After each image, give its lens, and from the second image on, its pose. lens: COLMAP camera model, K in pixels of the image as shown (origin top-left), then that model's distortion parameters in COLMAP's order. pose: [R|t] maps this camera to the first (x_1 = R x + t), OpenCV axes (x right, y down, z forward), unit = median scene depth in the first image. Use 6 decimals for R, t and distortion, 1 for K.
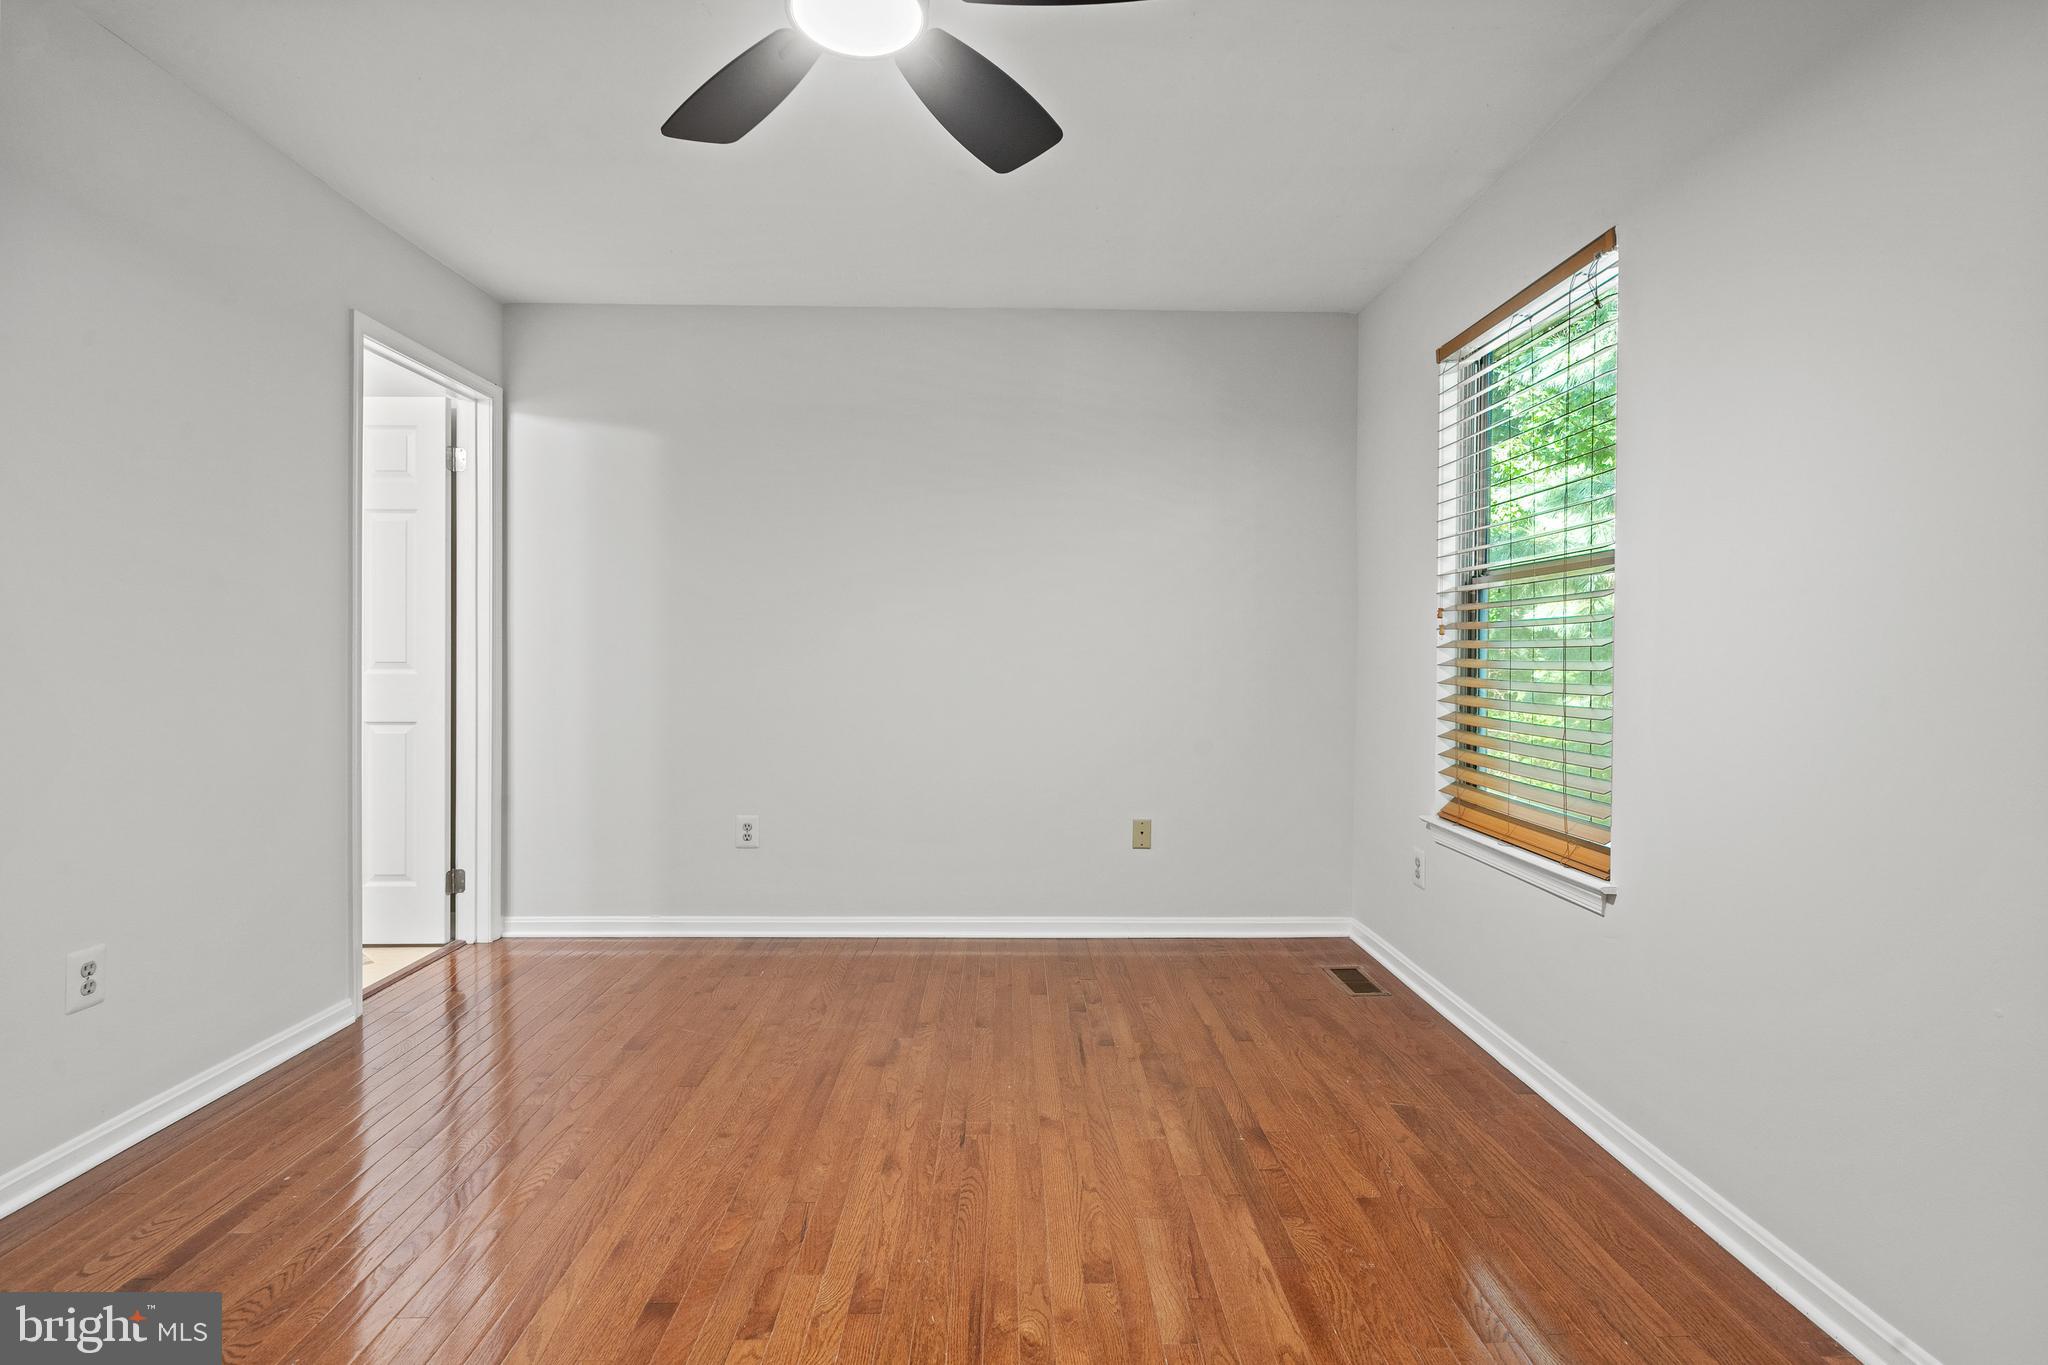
lens RADIAL K [[960.4, 0, 1075.0], [0, 960.4, 669.8], [0, 0, 1]] dist [0.007376, -0.001417]
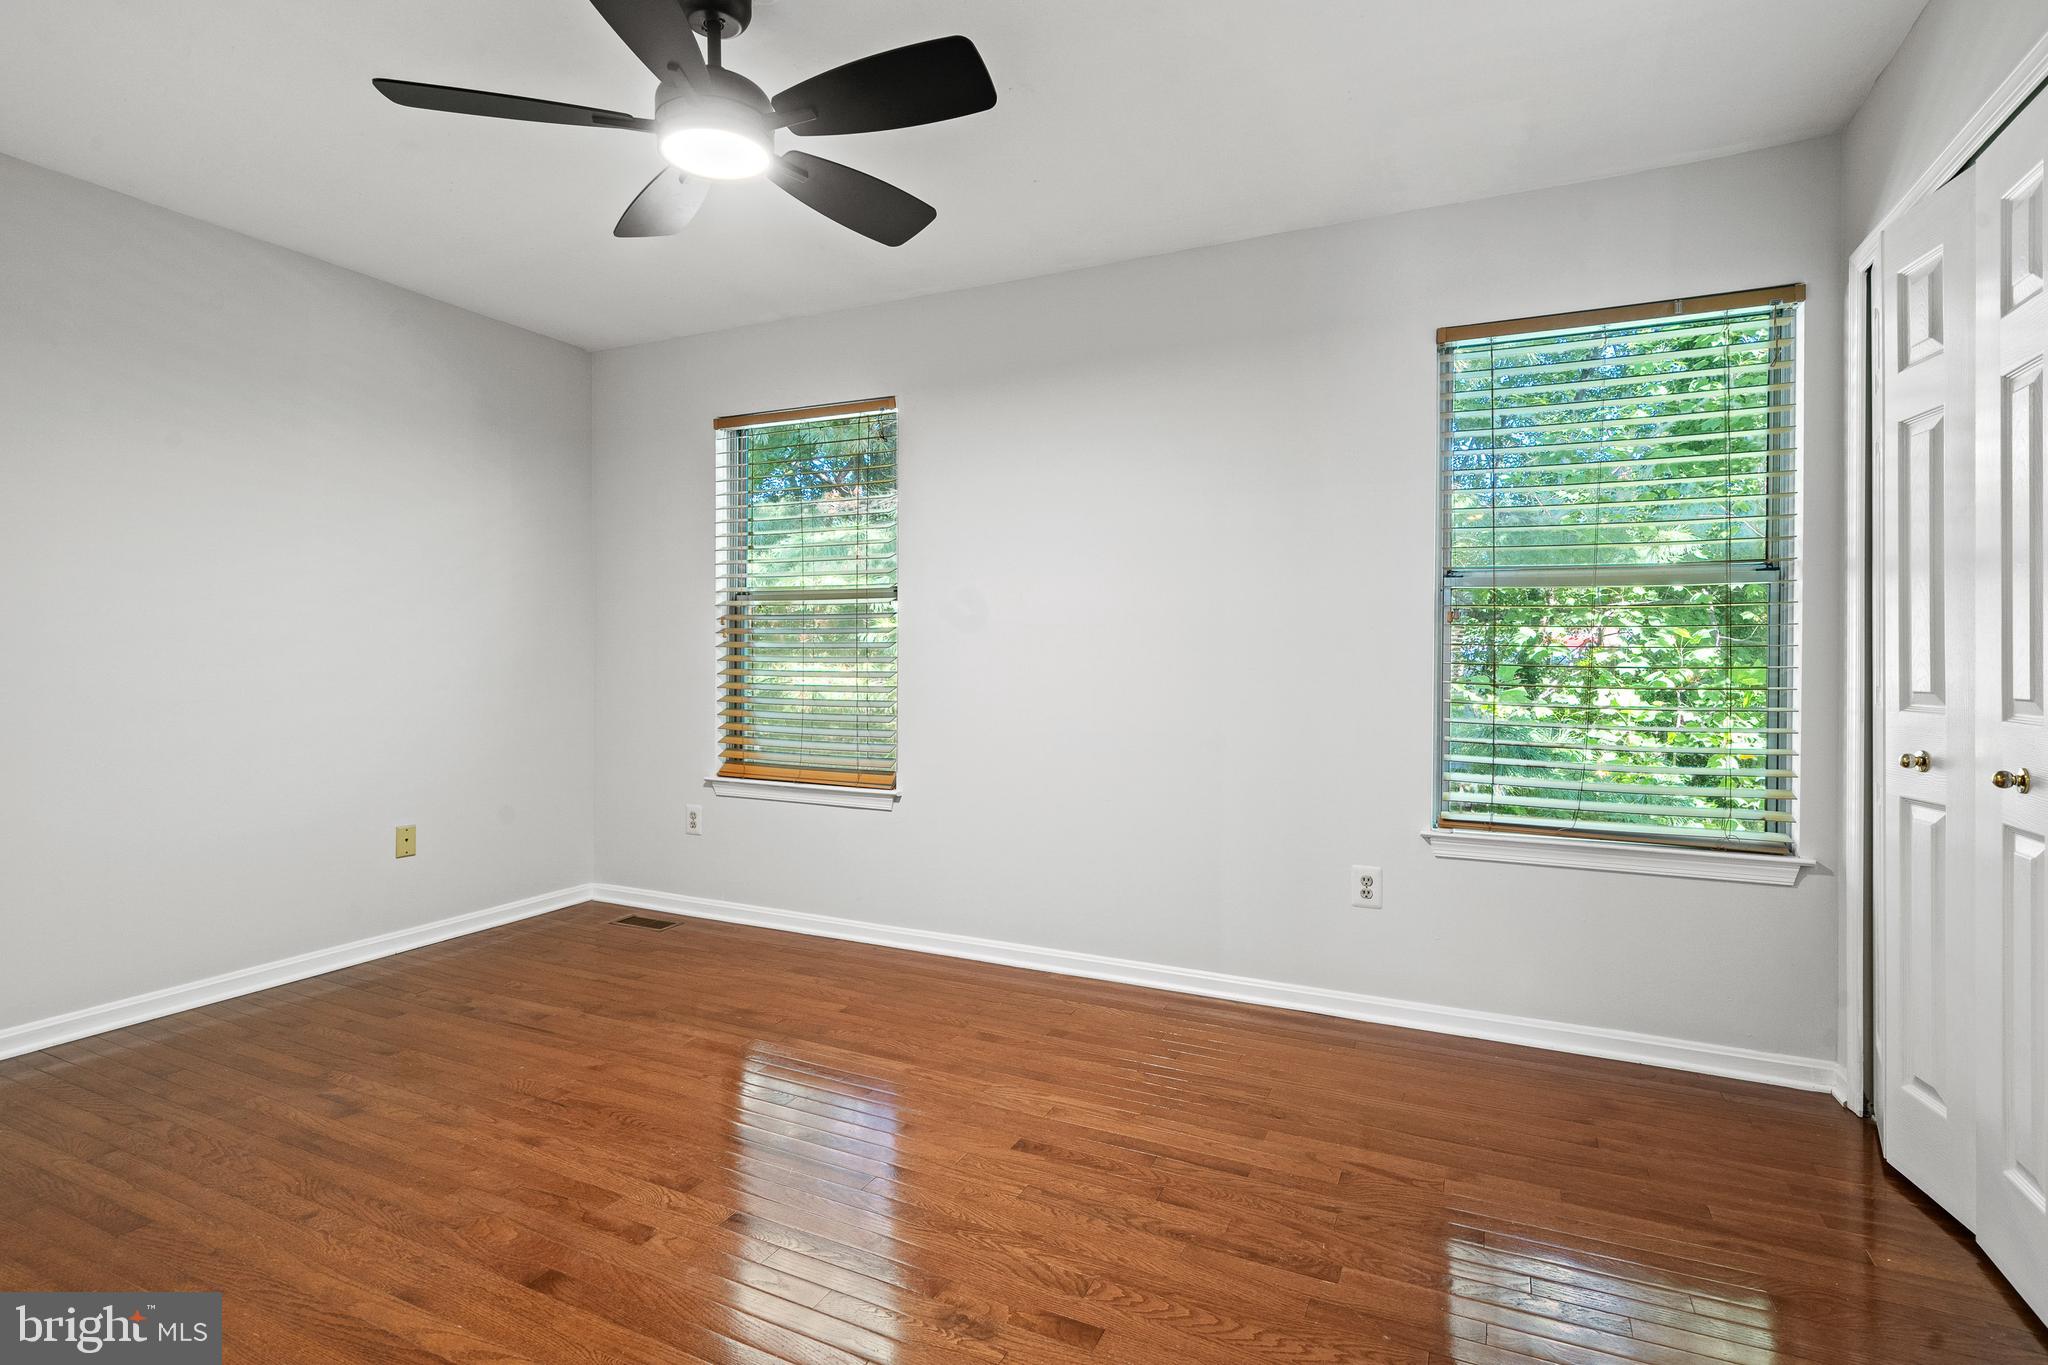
lens RADIAL K [[960.4, 0, 1015.8], [0, 960.4, 664.8], [0, 0, 1]] dist [0.007376, -0.001417]
pose [[0.469181, -0.015134, 0.882972, -0.676134], [0.010307, 0.999879, 0.011662, -0.012281], [-0.883042, 0.003629, 0.469280, 0.025217]]
